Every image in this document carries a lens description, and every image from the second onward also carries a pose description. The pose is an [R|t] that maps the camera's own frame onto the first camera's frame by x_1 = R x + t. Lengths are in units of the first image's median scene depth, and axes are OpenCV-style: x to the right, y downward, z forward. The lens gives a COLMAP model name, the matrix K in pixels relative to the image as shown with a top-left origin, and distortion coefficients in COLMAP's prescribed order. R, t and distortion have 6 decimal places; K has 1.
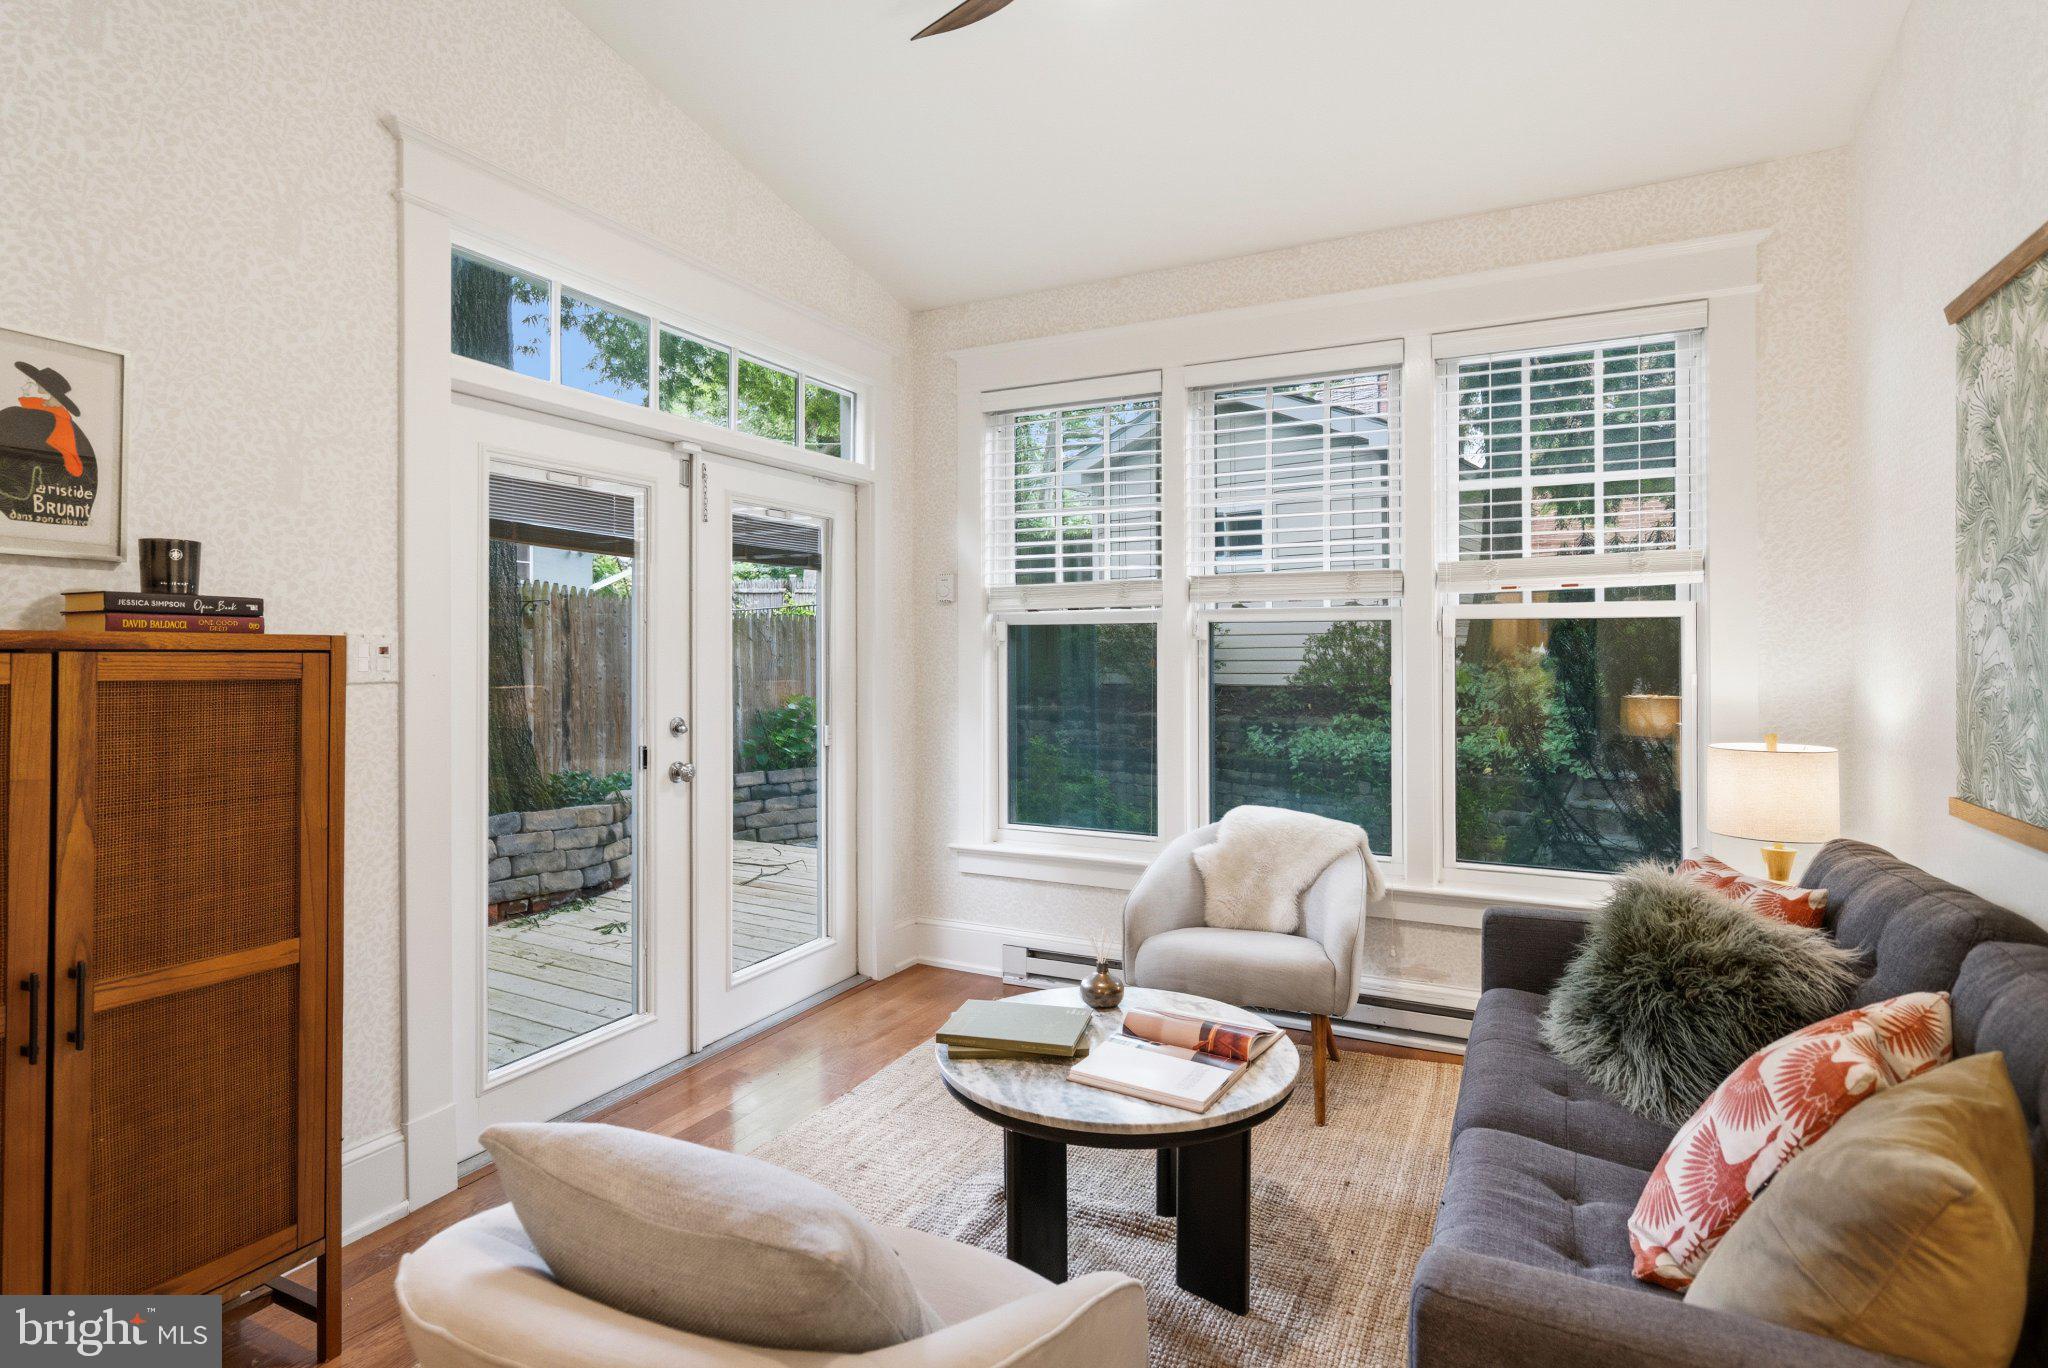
lens RADIAL K [[1030.1, 0, 1034.7], [0, 1030.1, 639.9], [0, 0, 1]] dist [0.002116, -0.000350]
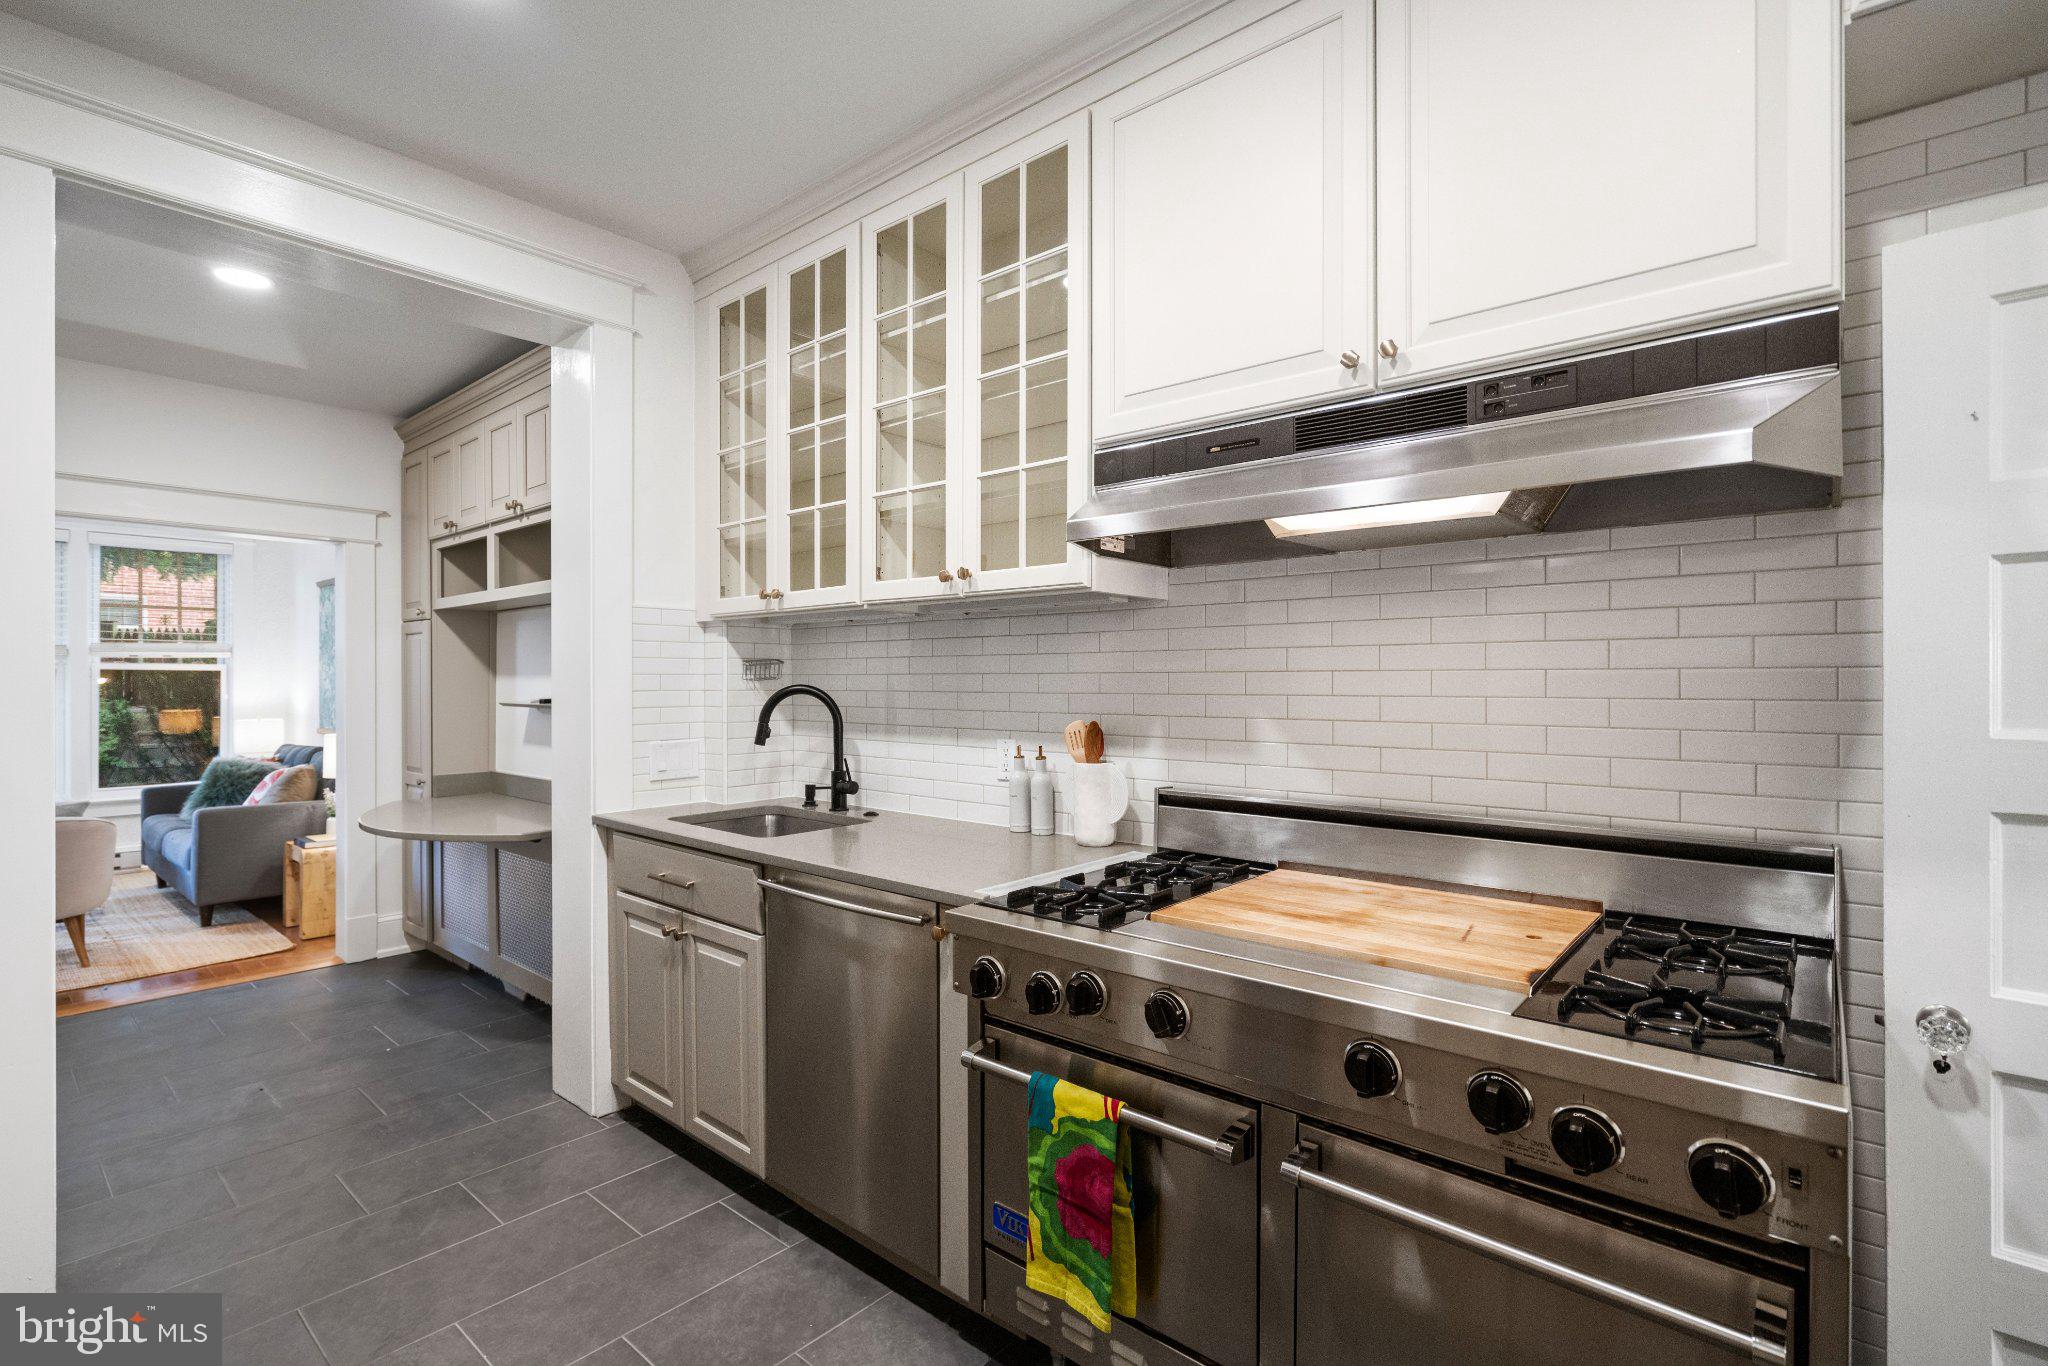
lens RADIAL K [[934.9, 0, 1021.5], [0, 934.9, 679.3], [0, 0, 1]] dist [0.000796, 0.000118]
pose [[0.241088, -0.001206, 0.970502, -0.951581], [-0.004911, 0.999985, 0.002462, -0.015952], [-0.970491, -0.005360, 0.241079, -1.228203]]
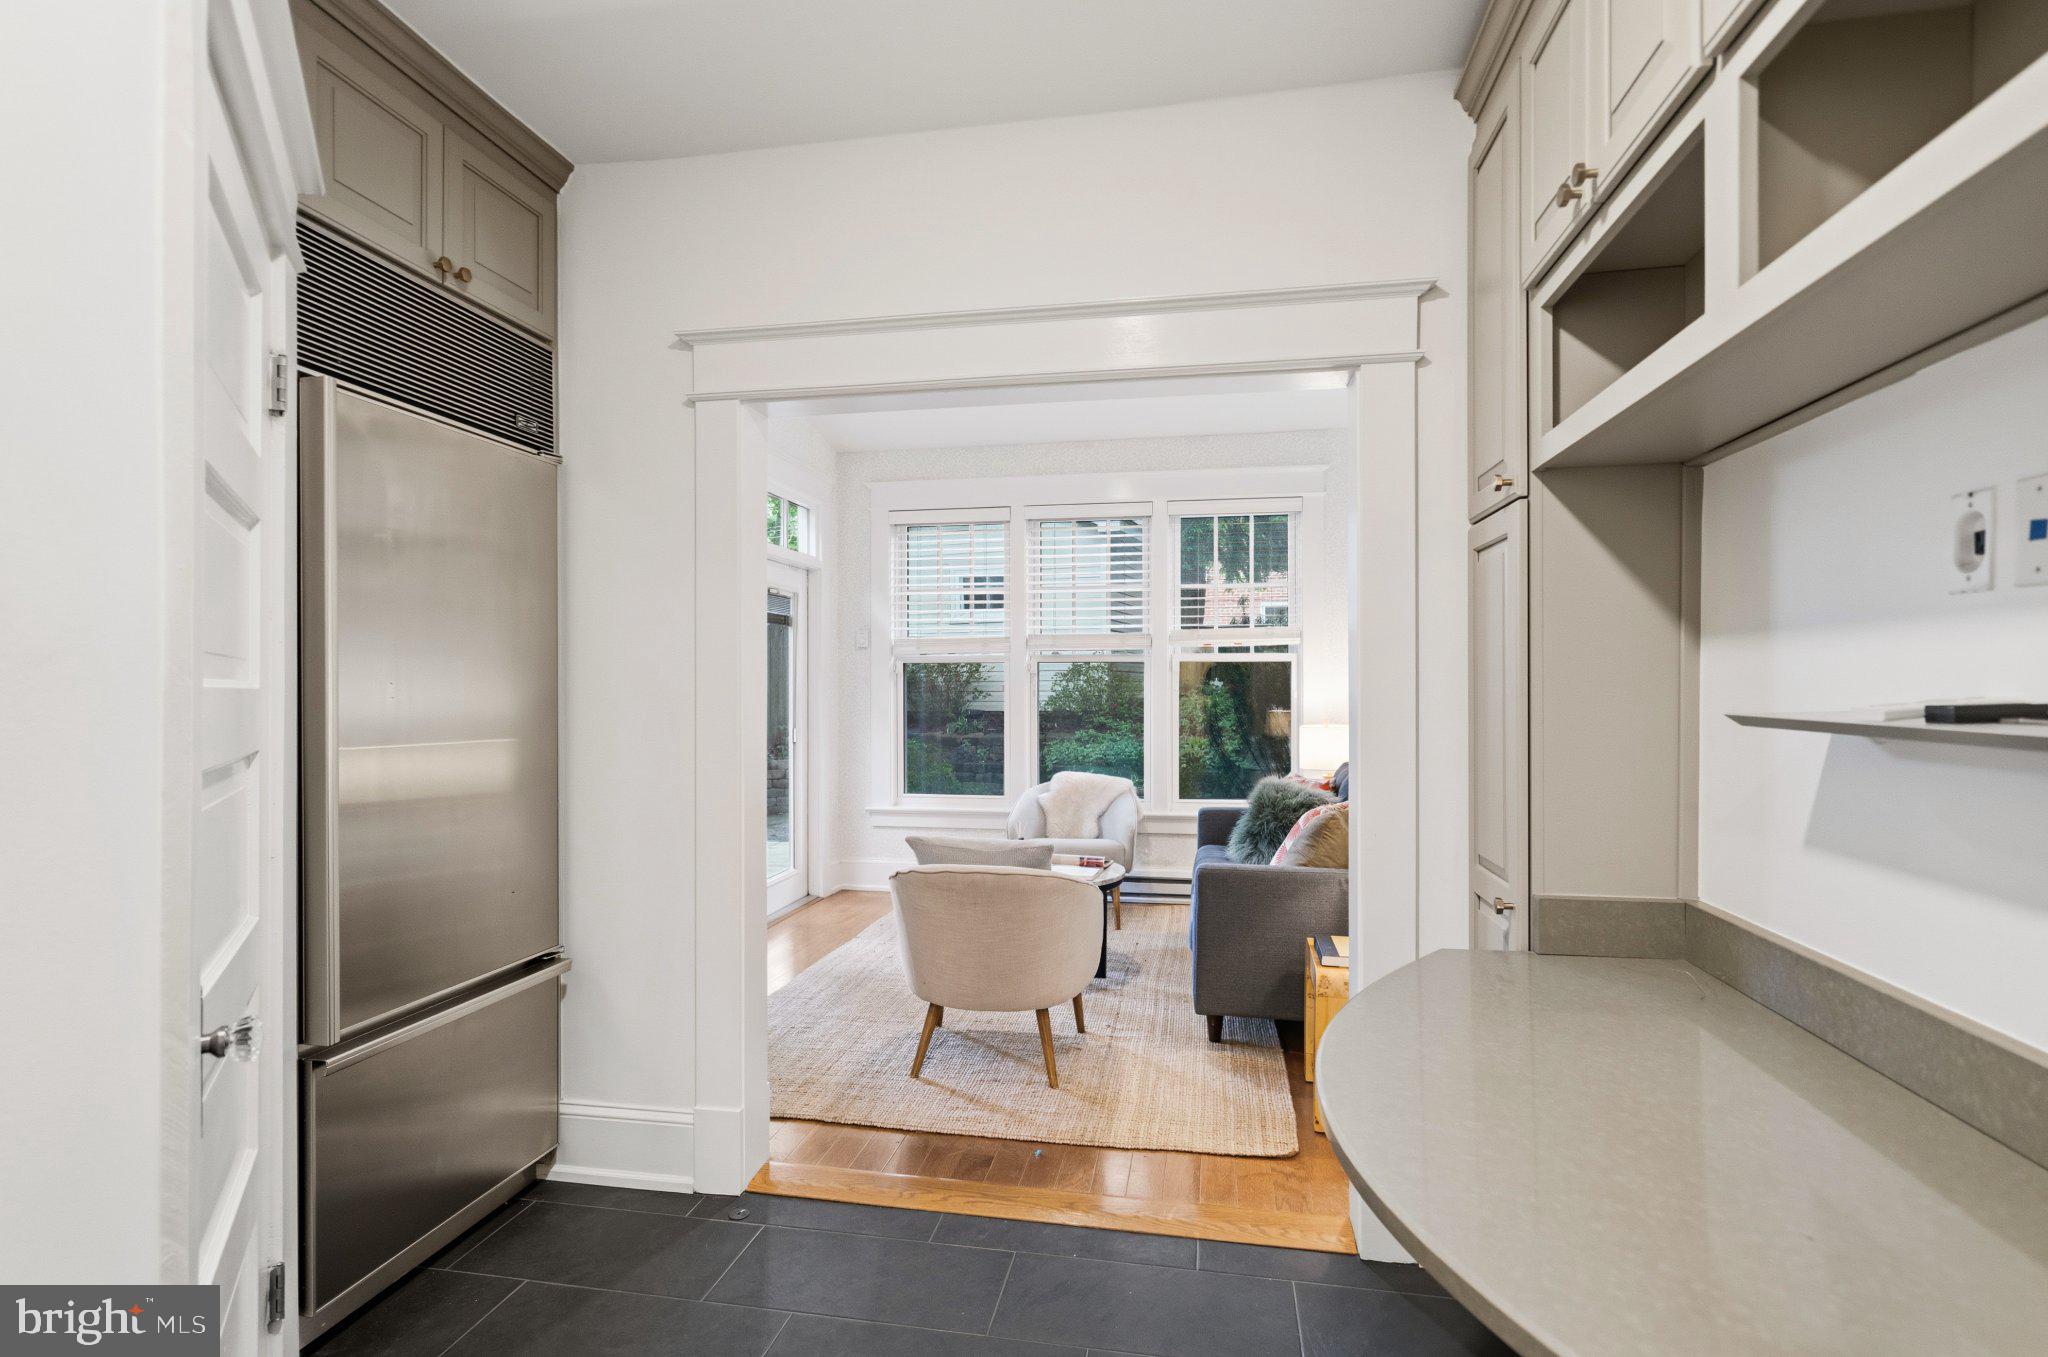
lens RADIAL K [[998.4, 0, 1025.2], [0, 998.4, 684.1], [0, 0, 1]] dist [-0.000006, 0.000055]
pose [[0.962412, -0.000351, 0.271593, -0.312891], [-0.001736, 0.999971, 0.007444, 0.005442], [-0.271588, -0.007636, 0.962383, -0.581802]]
